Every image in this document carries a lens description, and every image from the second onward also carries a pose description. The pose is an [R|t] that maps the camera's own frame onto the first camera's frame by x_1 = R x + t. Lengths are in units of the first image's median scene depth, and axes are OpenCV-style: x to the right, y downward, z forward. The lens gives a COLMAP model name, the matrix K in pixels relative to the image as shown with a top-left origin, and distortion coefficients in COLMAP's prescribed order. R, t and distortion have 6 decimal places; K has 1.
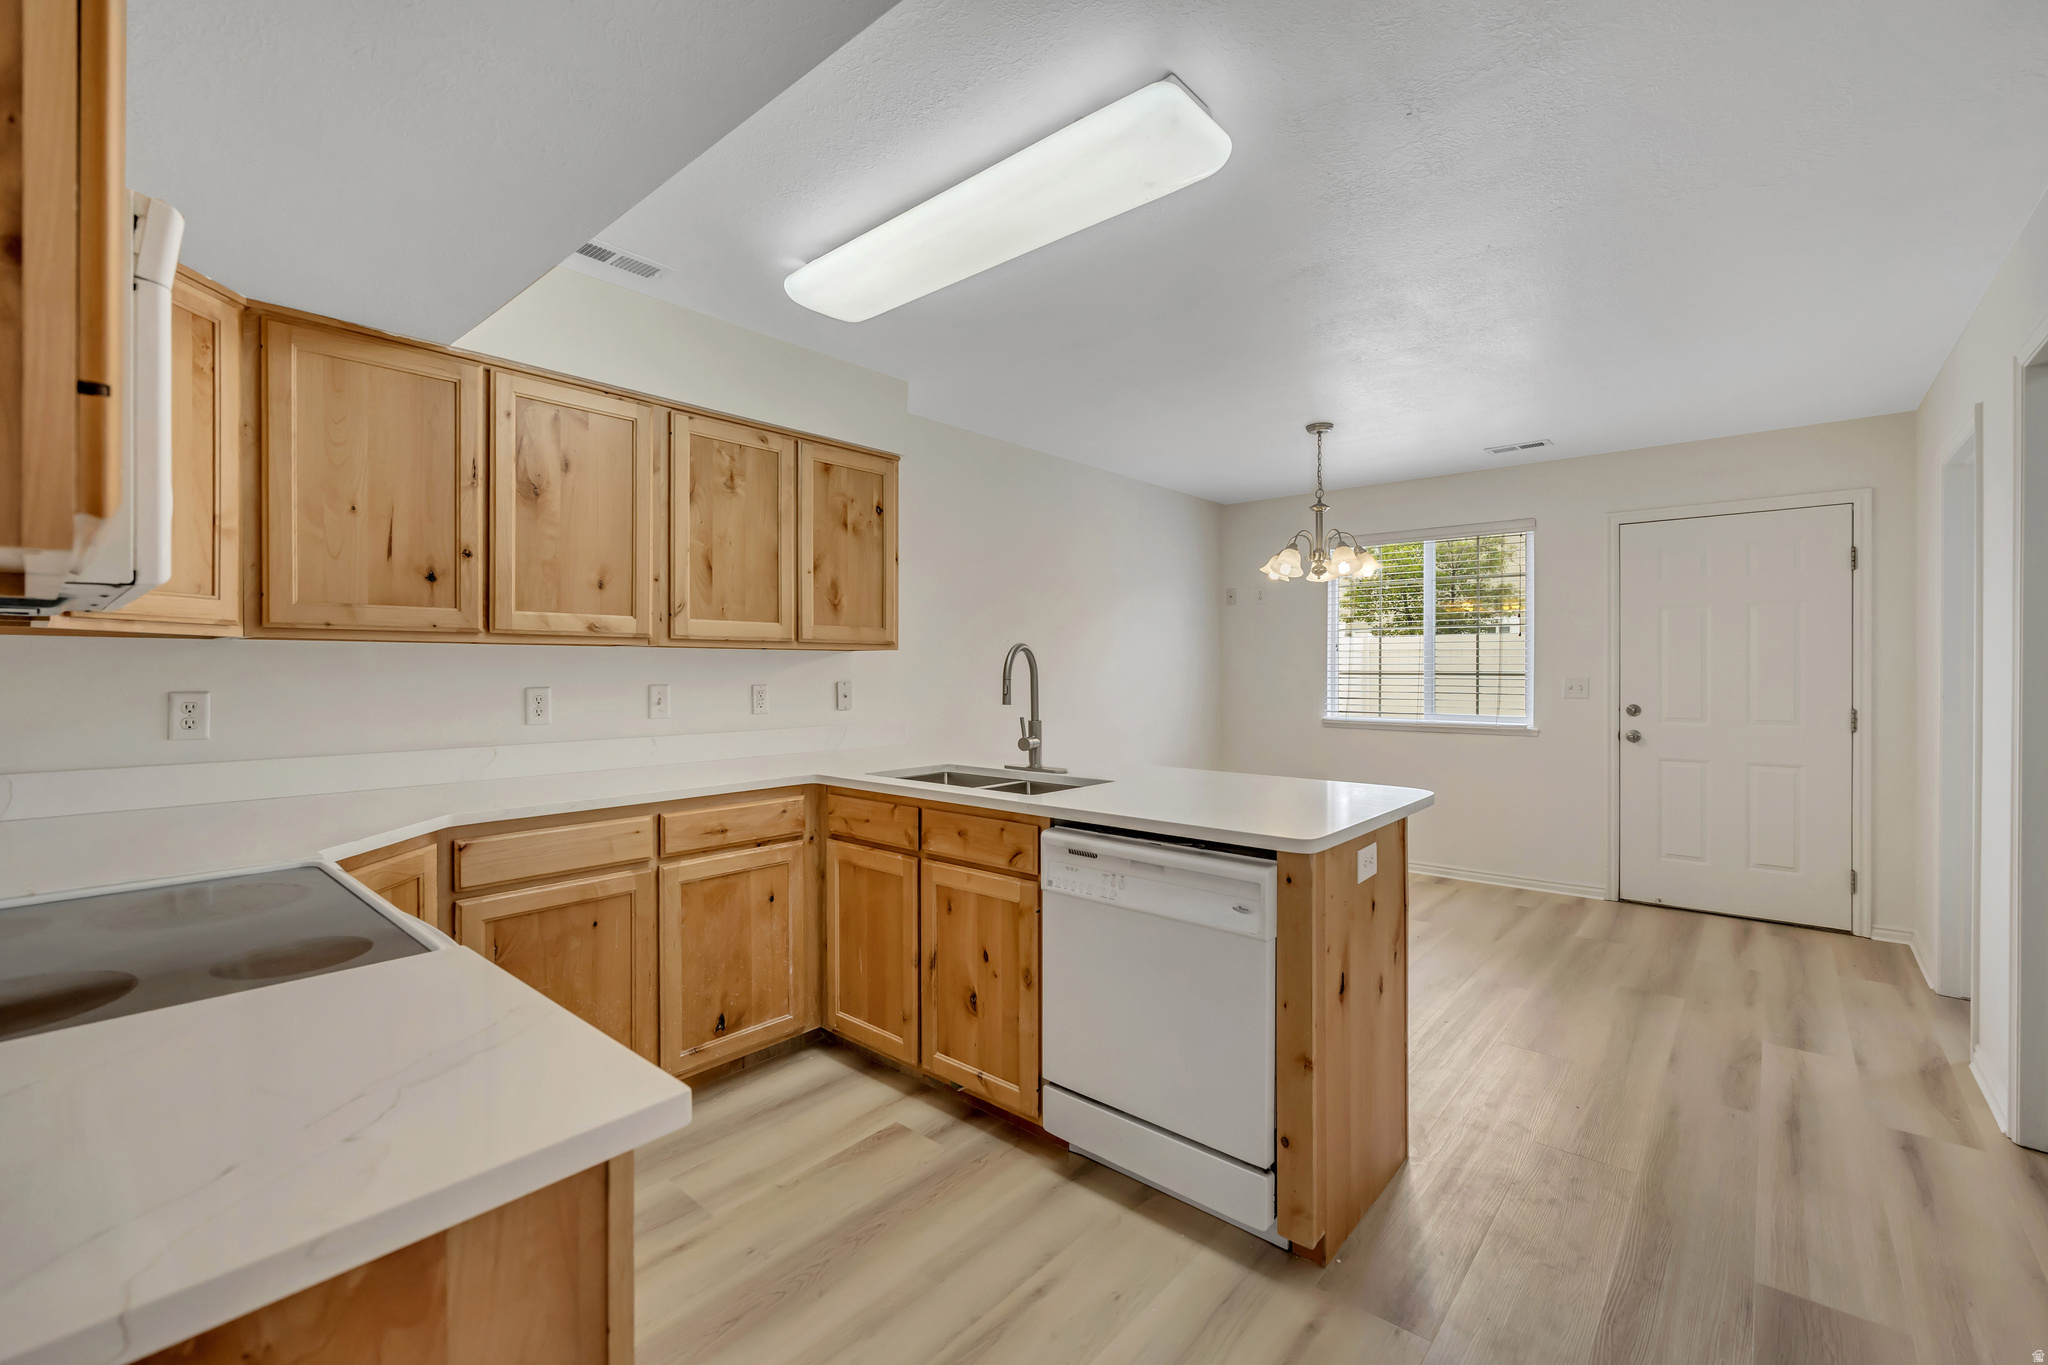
lens RADIAL K [[864.6, 0, 1014.6], [0, 864.6, 680.0], [0, 0, 1]] dist [-0.001769, -0.000604]
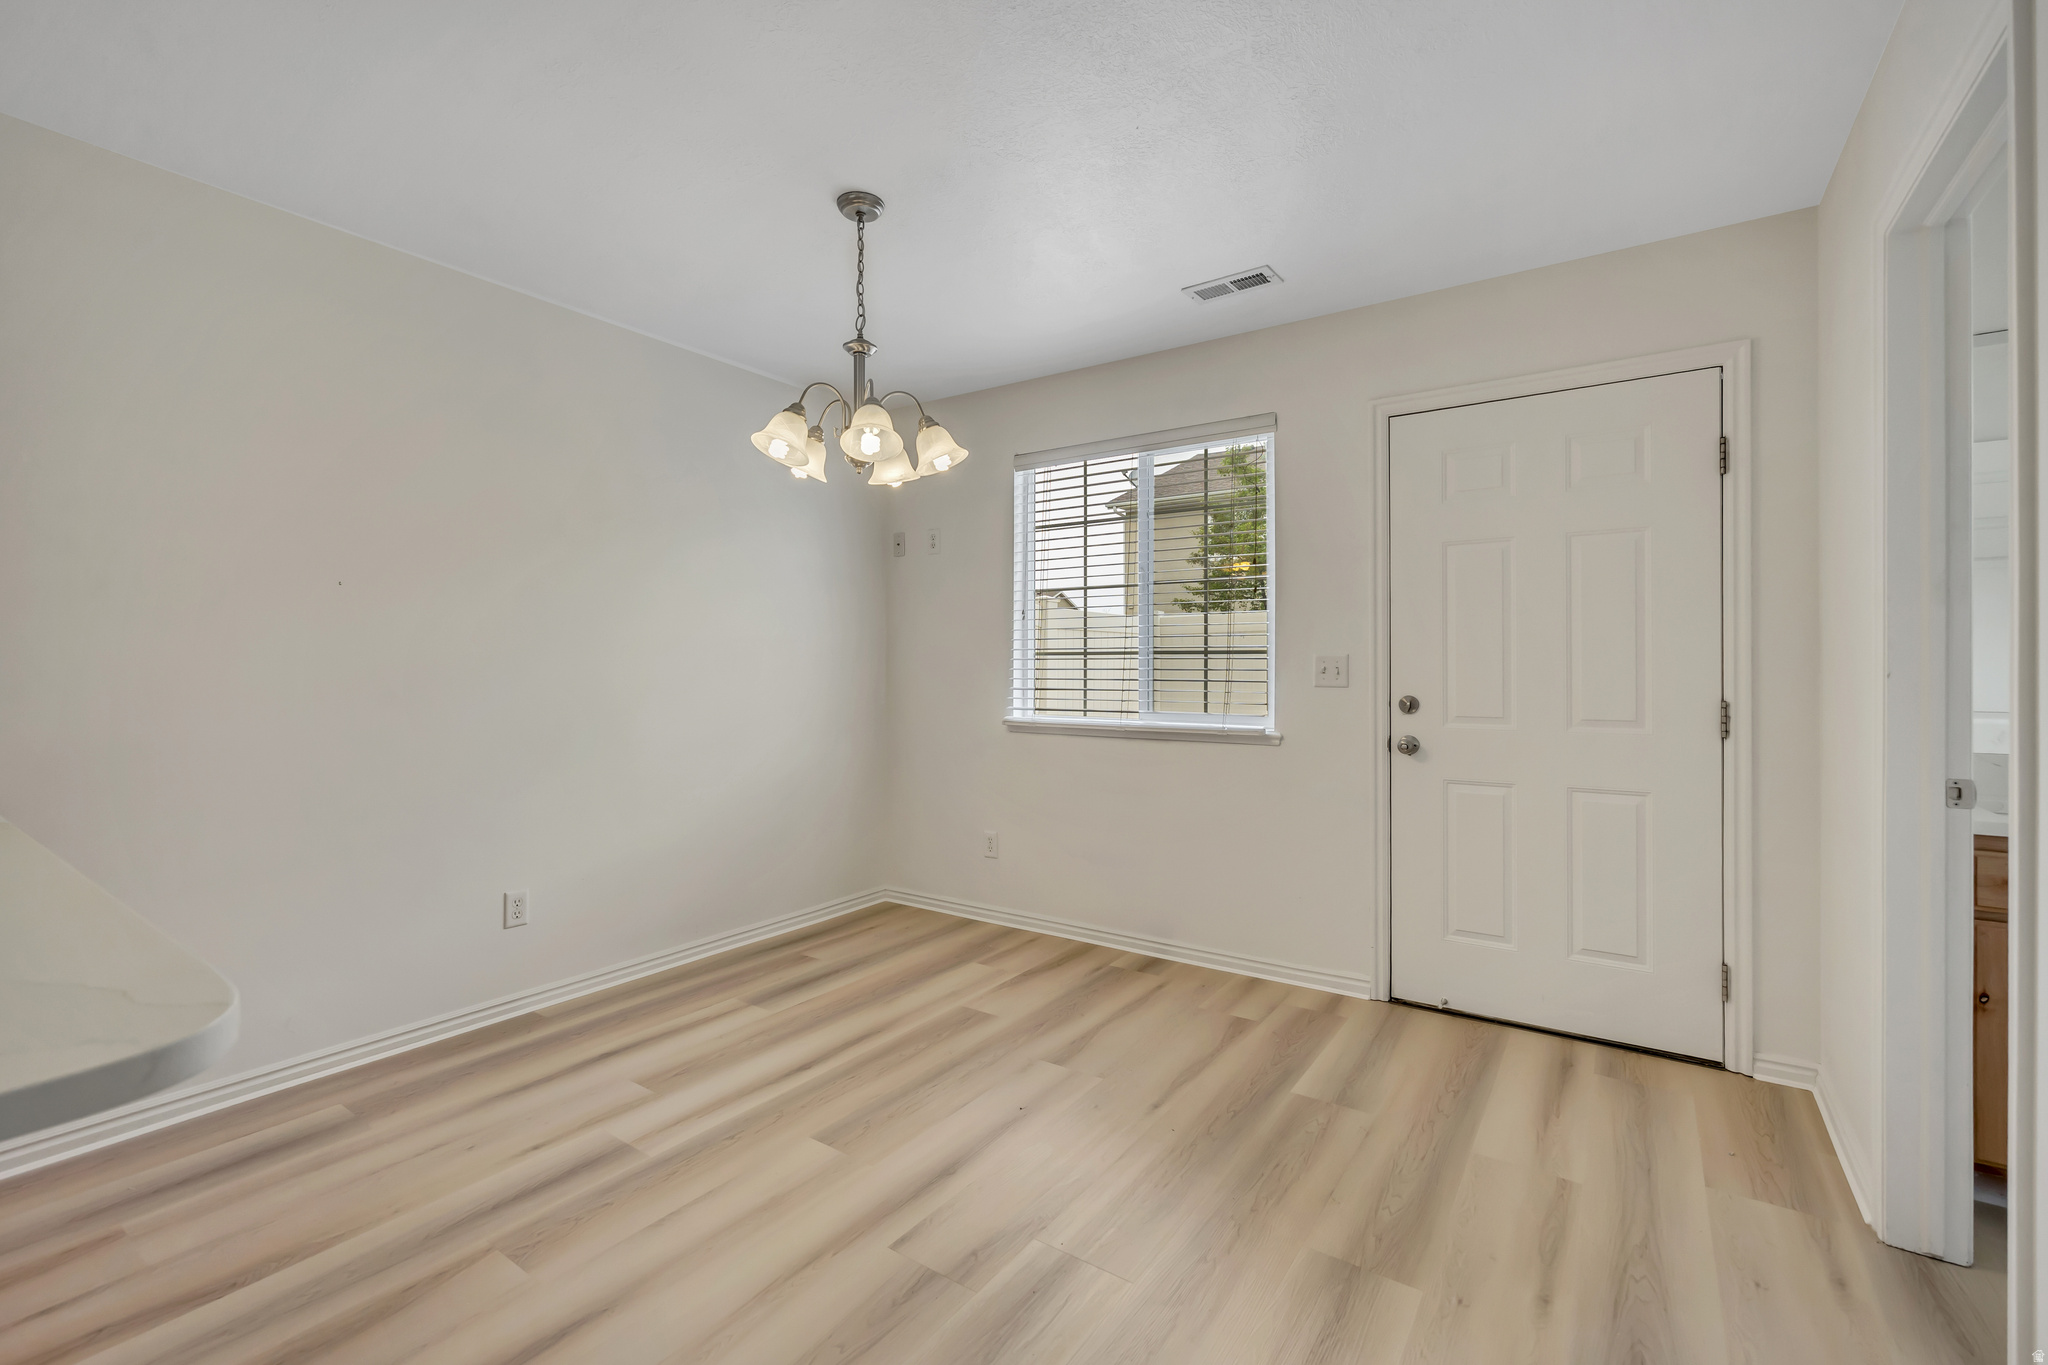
lens RADIAL K [[864.6, 0, 1027.9], [0, 864.6, 676.4], [0, 0, 1]] dist [-0.001769, -0.000604]
pose [[0.994195, -0.000096, 0.107591, 0.363500], [0.000537, 0.999992, -0.004072, 0.016502], [-0.107589, 0.004106, 0.994187, 0.388904]]
